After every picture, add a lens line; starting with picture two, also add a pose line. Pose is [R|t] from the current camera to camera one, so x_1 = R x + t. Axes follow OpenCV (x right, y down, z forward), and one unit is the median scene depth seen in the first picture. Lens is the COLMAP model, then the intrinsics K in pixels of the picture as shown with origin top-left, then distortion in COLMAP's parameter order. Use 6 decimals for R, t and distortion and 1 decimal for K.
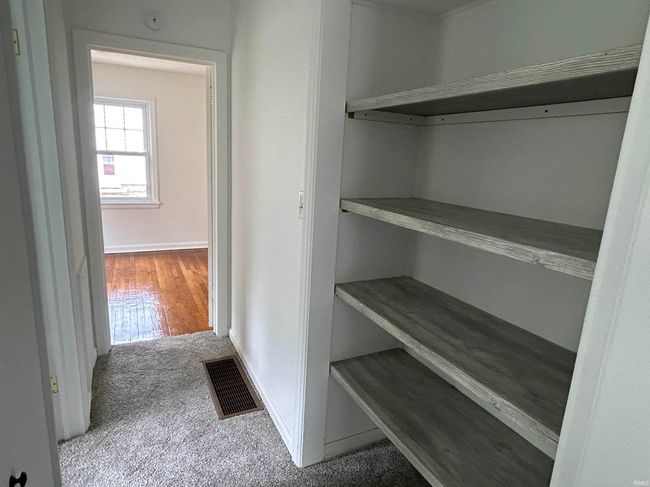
lens RADIAL K [[387.0, 0, 325.1], [0, 387.0, 242.9], [0, 0, 1]] dist [-0.003065, -0.000482]
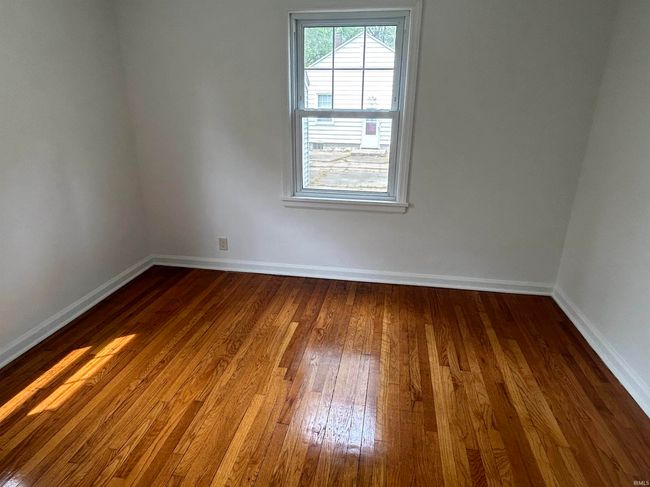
lens RADIAL K [[387.0, 0, 324.2], [0, 387.0, 242.0], [0, 0, 1]] dist [-0.003065, -0.000482]
pose [[0.804993, 0.154830, -0.572726, -0.211800], [-0.093005, 0.986344, 0.135924, -0.121666], [0.585950, -0.056152, 0.808400, 0.513538]]
